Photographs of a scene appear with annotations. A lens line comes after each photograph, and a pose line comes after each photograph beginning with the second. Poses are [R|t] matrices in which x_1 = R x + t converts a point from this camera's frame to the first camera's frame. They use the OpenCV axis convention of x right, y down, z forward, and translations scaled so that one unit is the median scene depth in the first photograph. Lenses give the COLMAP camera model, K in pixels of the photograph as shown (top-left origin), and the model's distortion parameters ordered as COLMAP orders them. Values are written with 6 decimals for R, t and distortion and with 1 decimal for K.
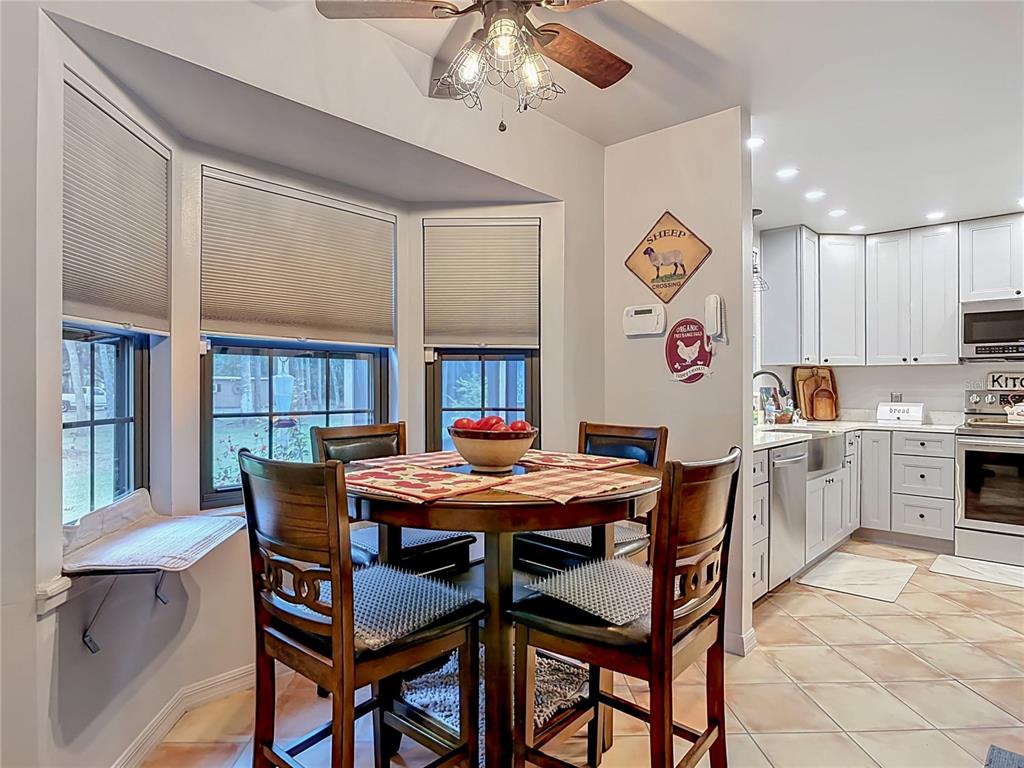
lens RADIAL K [[603.9, 0, 512.0], [0, 603.9, 384.0], [0, 0, 1]] dist [-0.005364, -0.002174]
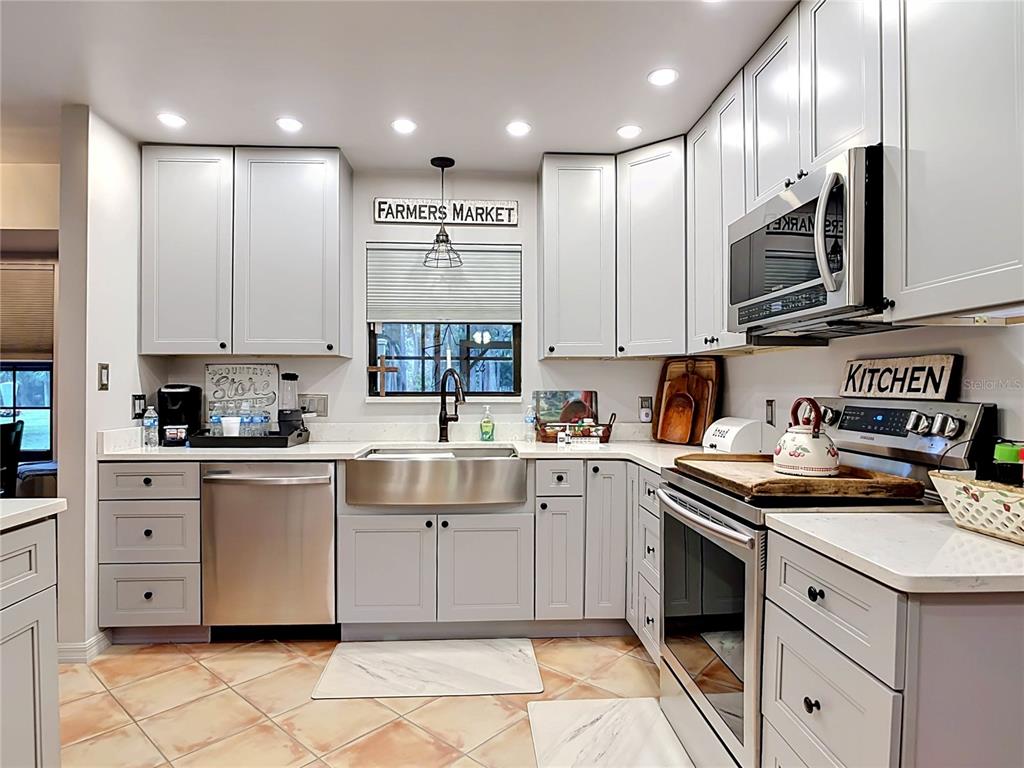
lens RADIAL K [[603.9, 0, 512.0], [0, 603.9, 384.0], [0, 0, 1]] dist [-0.005364, -0.002174]
pose [[0.712886, -0.006187, -0.701253, 0.941789], [0.001702, 0.999973, -0.007092, 0.002951], [0.701278, 0.003862, 0.712877, 0.488129]]
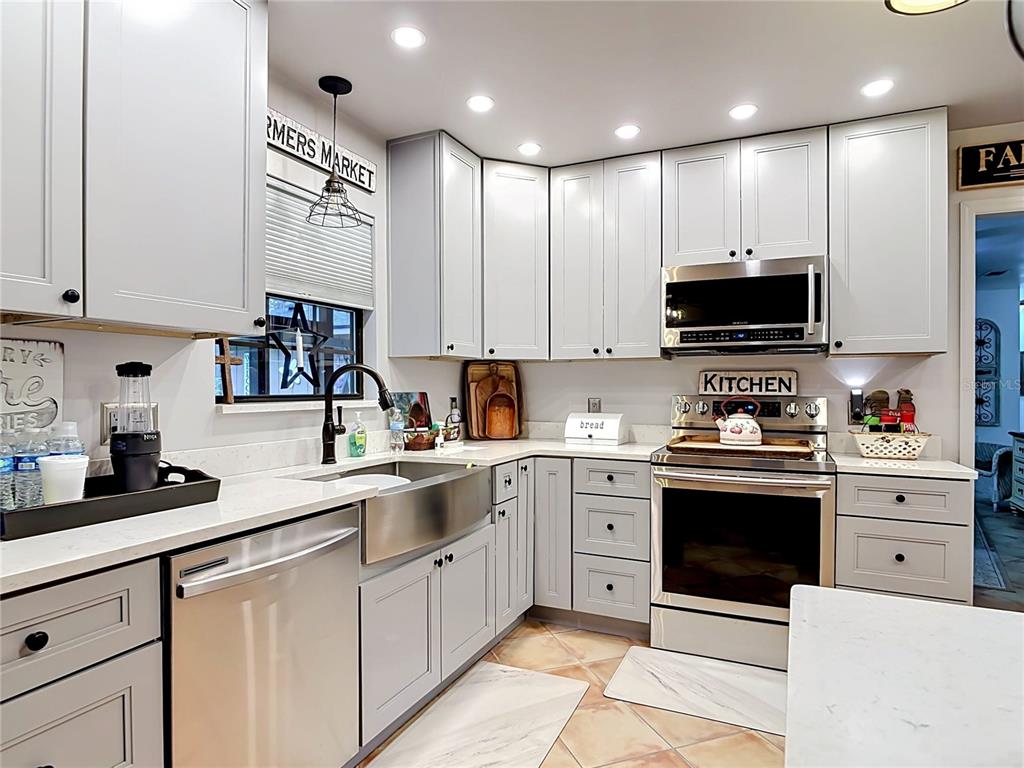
lens RADIAL K [[598.4, 0, 515.6], [0, 598.4, 385.0], [0, 0, 1]] dist [-0.008369, -0.000117]
pose [[0.951335, -0.000108, 0.308158, 0.365127], [0.000551, 0.999999, -0.001349, -0.000878], [-0.308158, 0.001453, 0.951334, 0.392169]]
